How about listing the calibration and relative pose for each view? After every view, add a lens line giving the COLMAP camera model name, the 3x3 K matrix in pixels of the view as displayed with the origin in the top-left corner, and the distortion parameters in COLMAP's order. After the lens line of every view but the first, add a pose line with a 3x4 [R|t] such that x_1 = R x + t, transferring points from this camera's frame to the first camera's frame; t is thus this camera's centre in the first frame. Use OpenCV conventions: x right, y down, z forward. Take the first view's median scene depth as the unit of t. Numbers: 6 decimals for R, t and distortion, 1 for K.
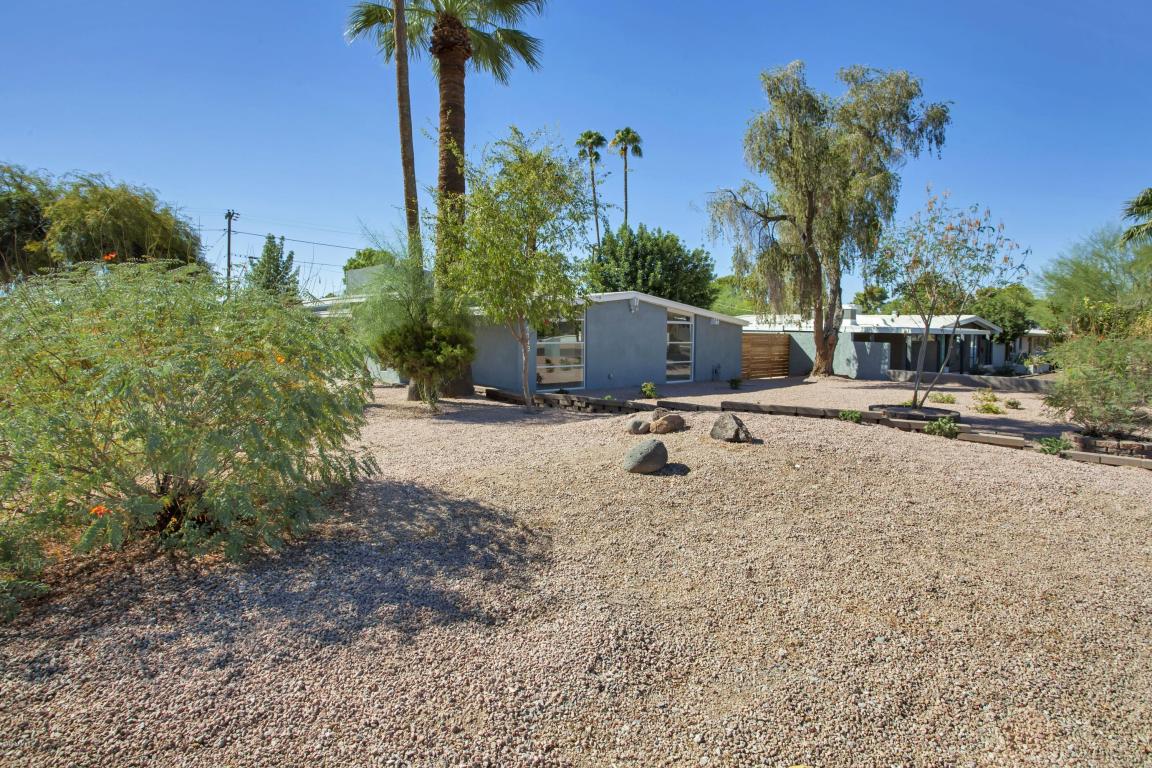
lens RADIAL K [[566.3, 0, 576.0], [0, 566.3, 384.0], [0, 0, 1]] dist [-0.051125, 0.000223]
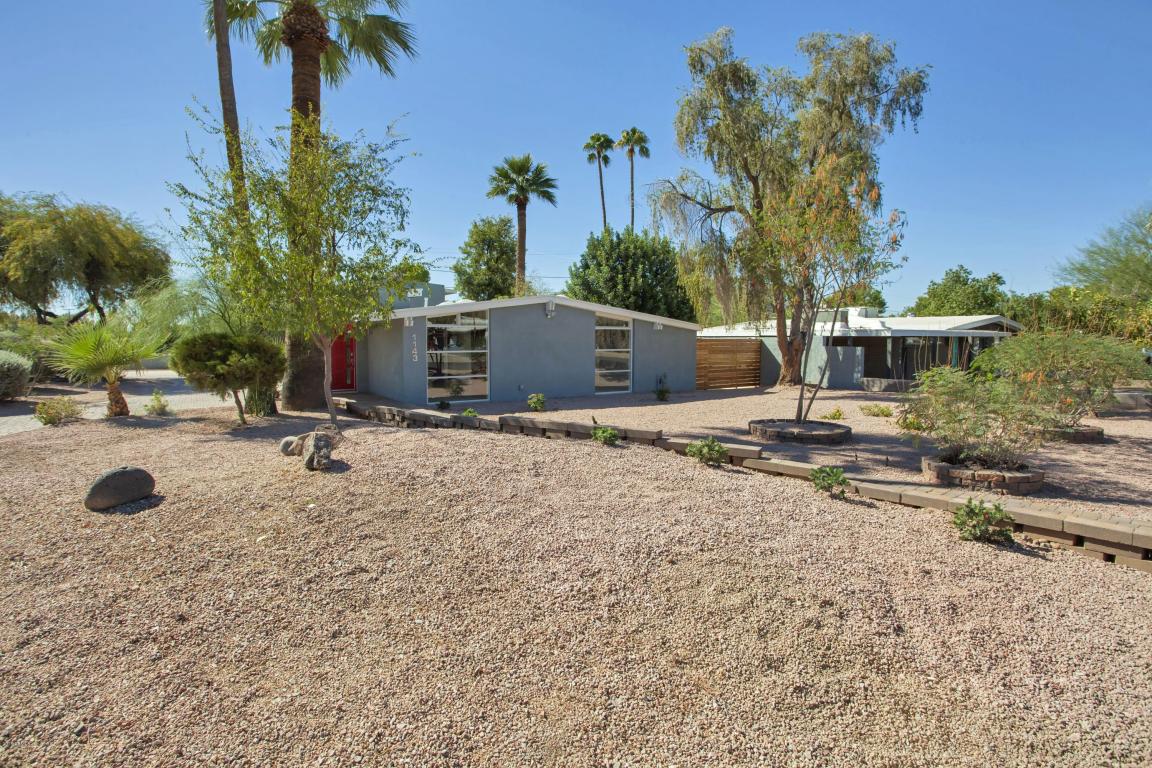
lens RADIAL K [[570.3, 0, 576.0], [0, 570.3, 394.3], [0, 0, 1]] dist [-0.050829, 0.000257]
pose [[0.994354, -0.004989, -0.105995, 0.208269], [0.004601, 0.999982, -0.003900, 0.001237], [0.106012, 0.003390, 0.994359, 0.077197]]
